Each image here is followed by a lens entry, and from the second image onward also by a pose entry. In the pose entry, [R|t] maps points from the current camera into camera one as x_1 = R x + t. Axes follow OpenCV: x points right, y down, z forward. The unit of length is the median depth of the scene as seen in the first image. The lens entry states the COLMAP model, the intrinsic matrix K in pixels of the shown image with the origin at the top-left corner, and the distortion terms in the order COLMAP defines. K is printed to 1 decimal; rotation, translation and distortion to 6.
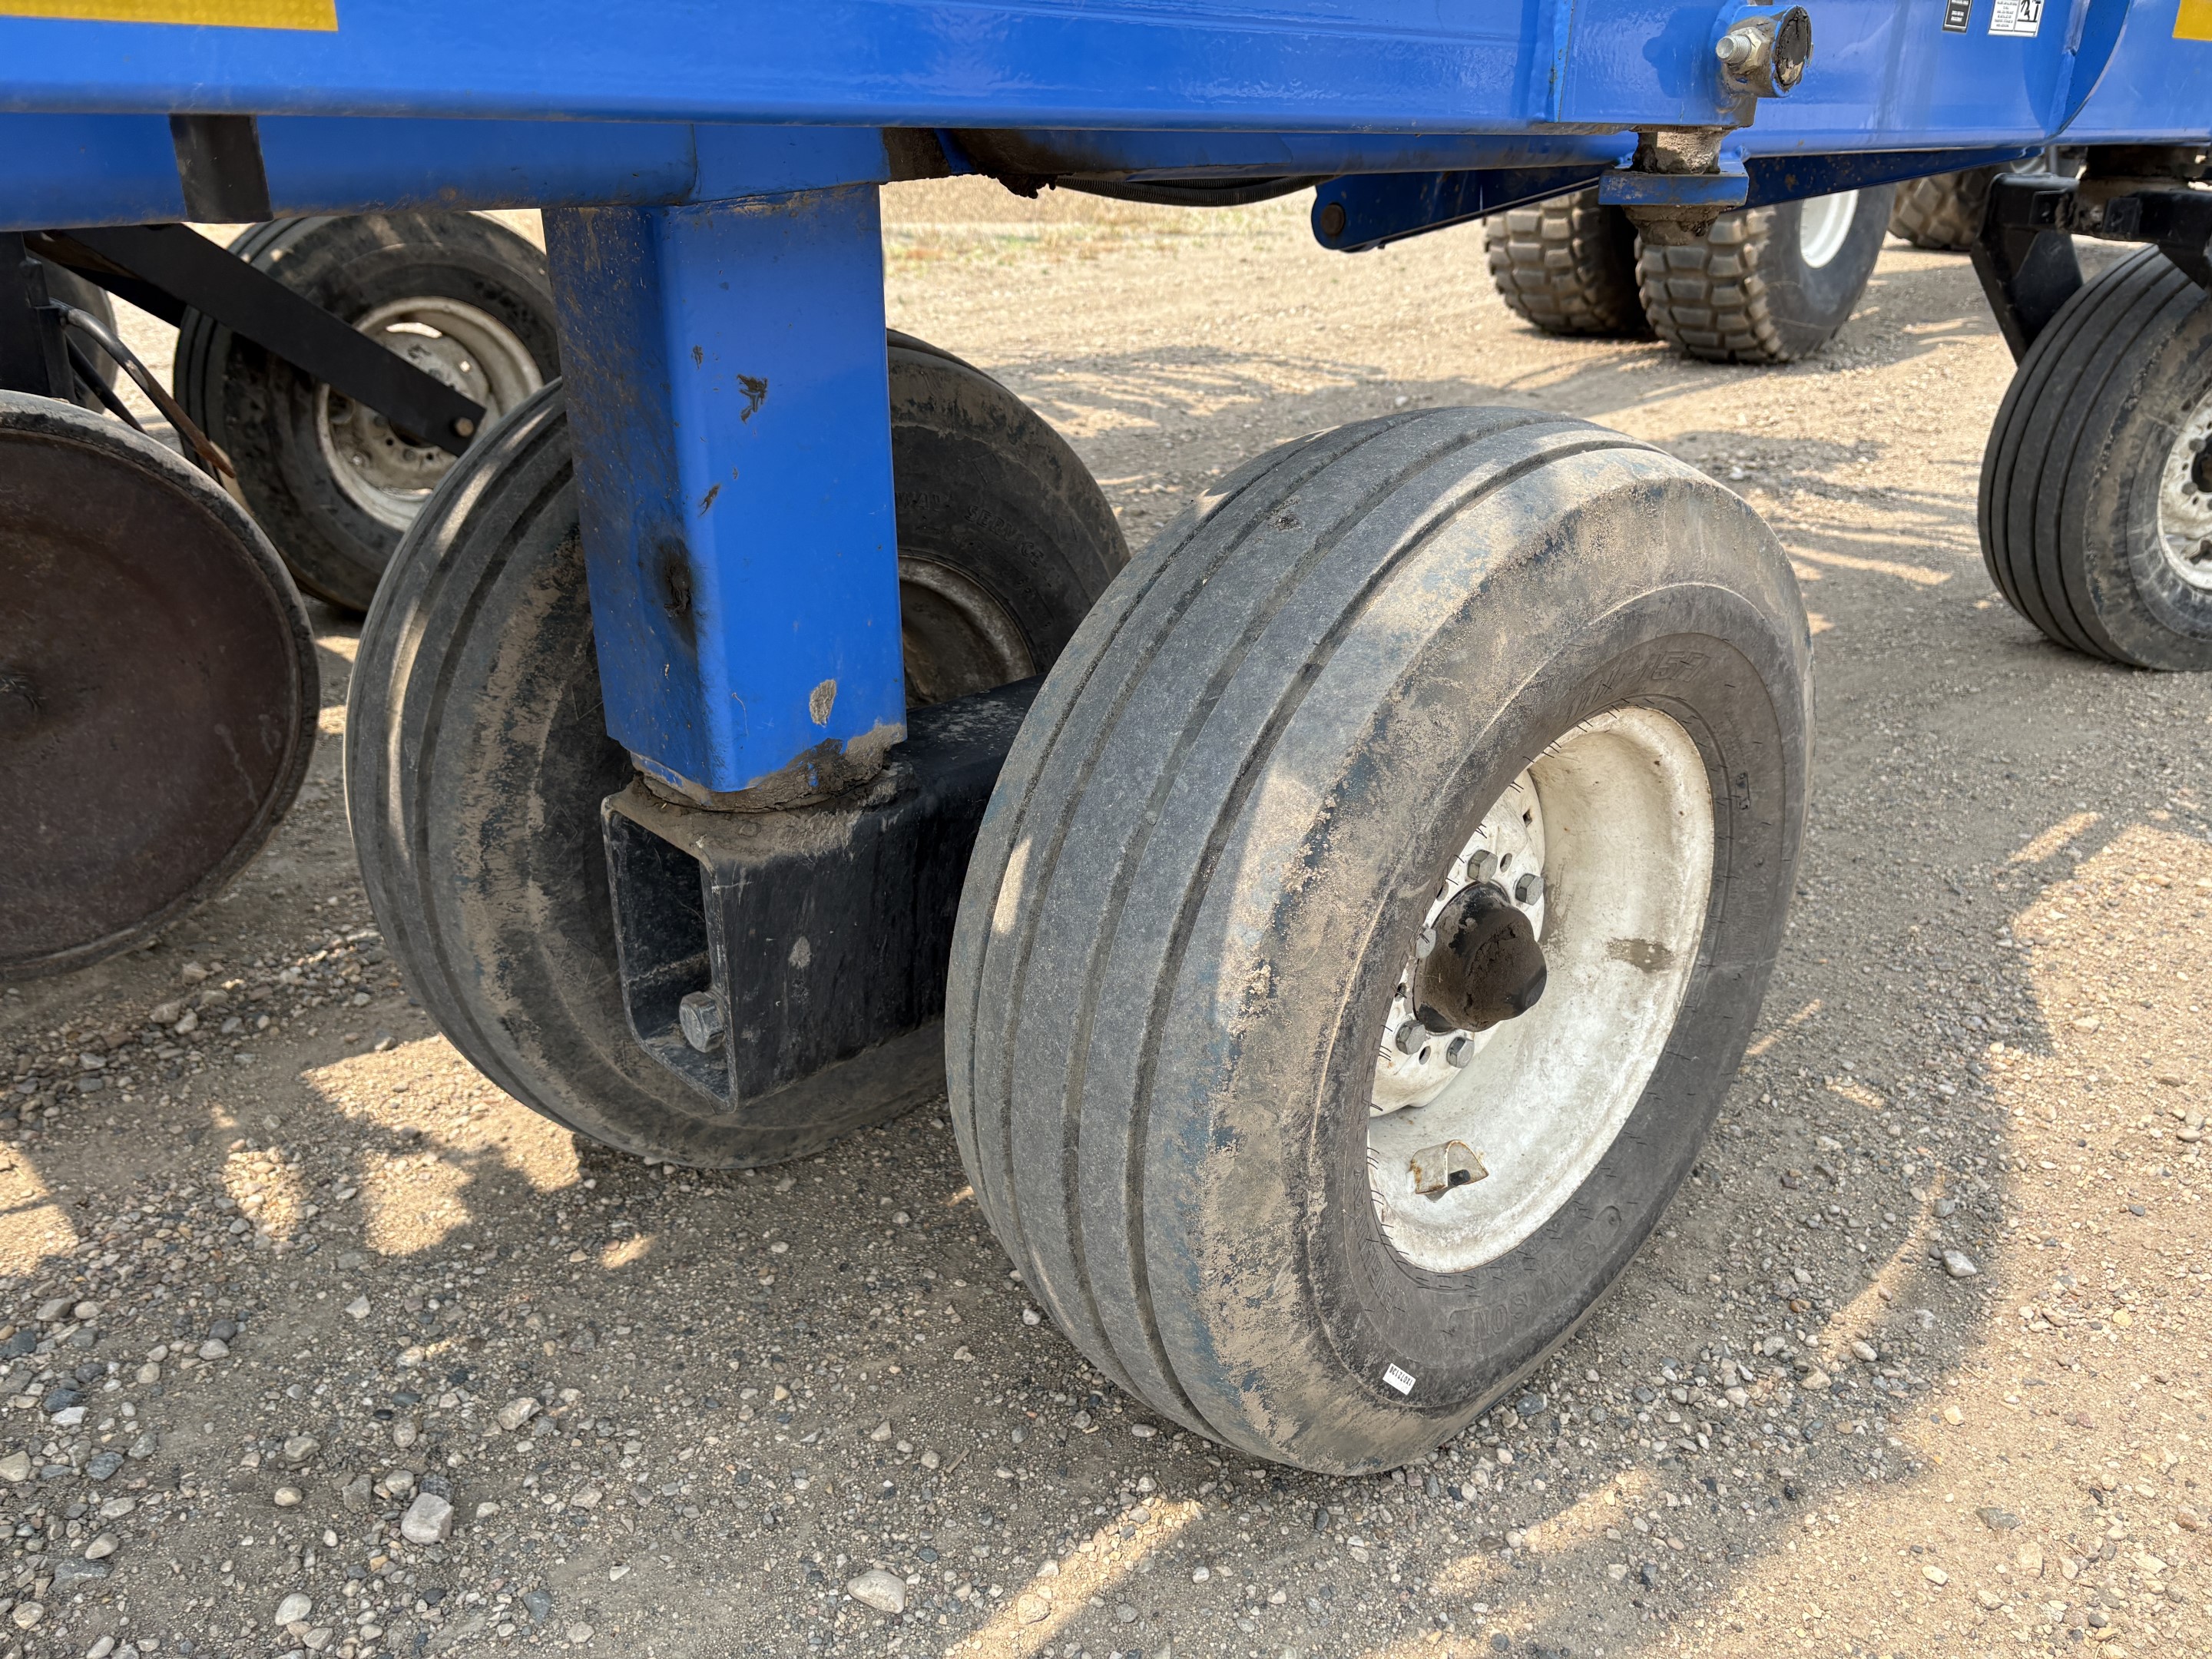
lens RADIAL K [[1678.6, 0, 1106.0], [0, 1678.6, 829.5], [0, 0, 1]] dist [0.054441, -0.054657]
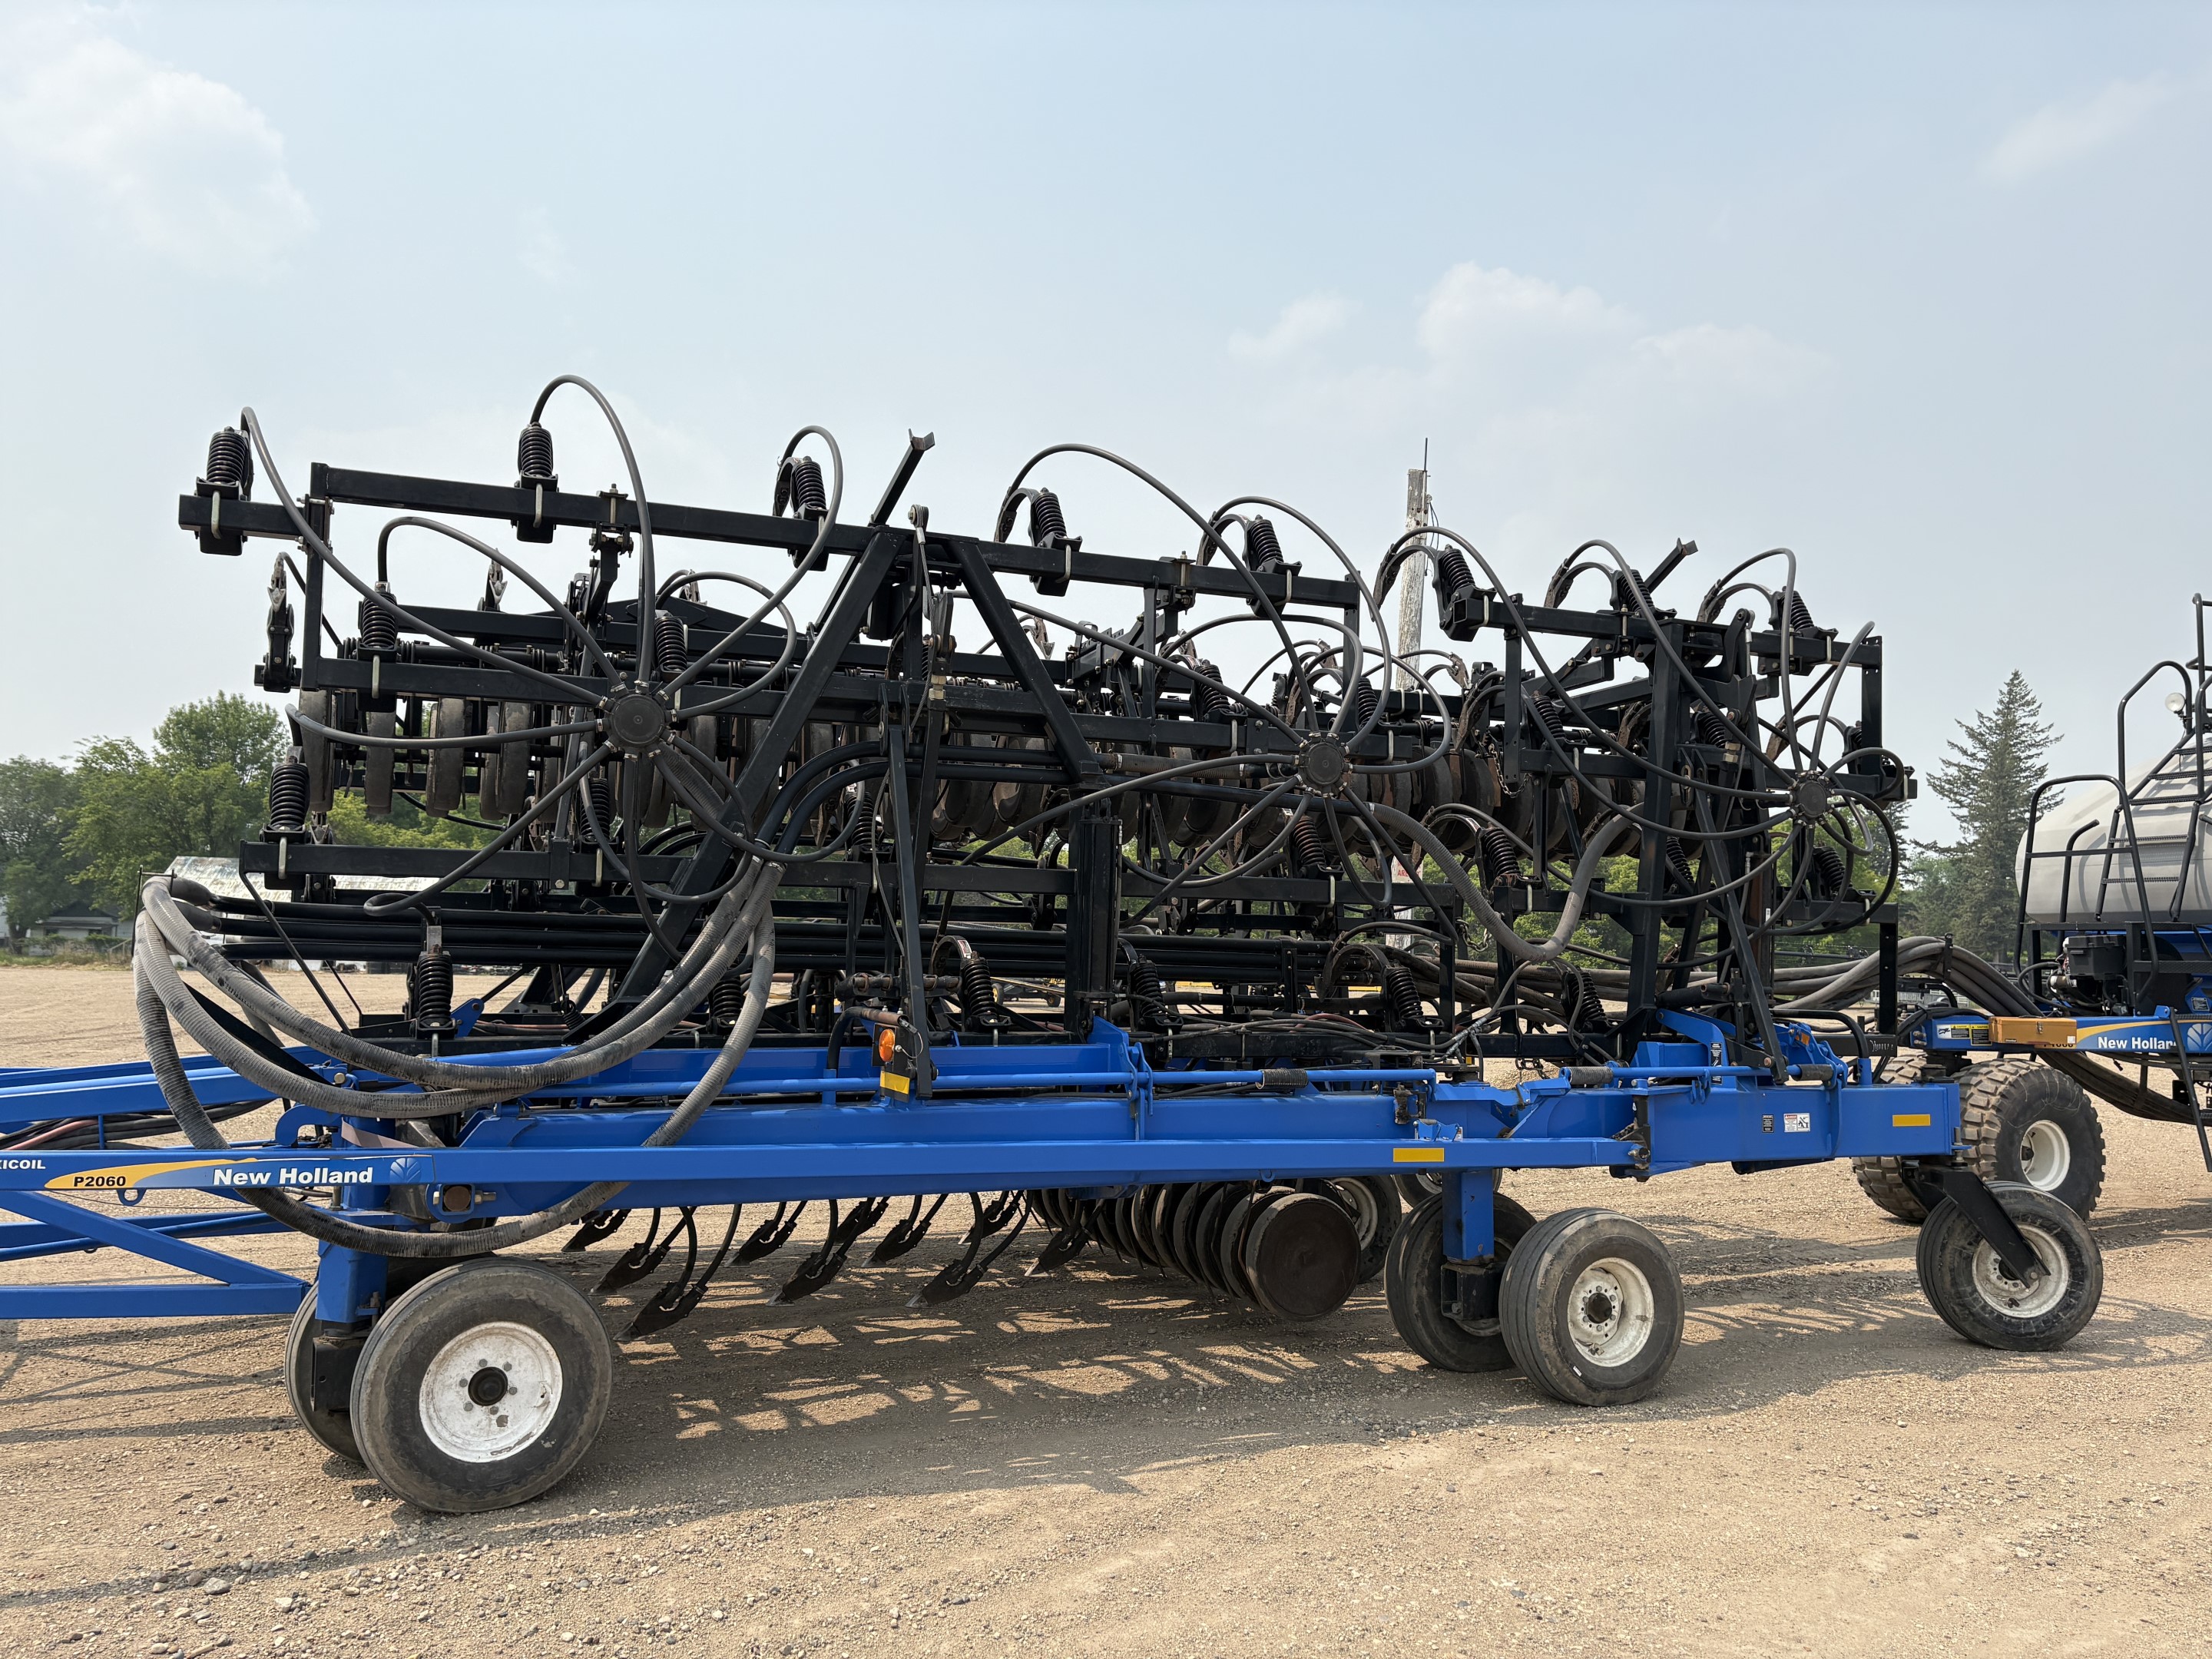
lens RADIAL K [[1678.6, 0, 1106.0], [0, 1678.6, 829.5], [0, 0, 1]] dist [0.054441, -0.054657]
pose [[0.936275, -0.034401, -0.349578, 0.684661], [-0.139950, 0.876265, -0.461057, 1.457102], [0.322184, 0.480600, 0.815611, -4.691094]]
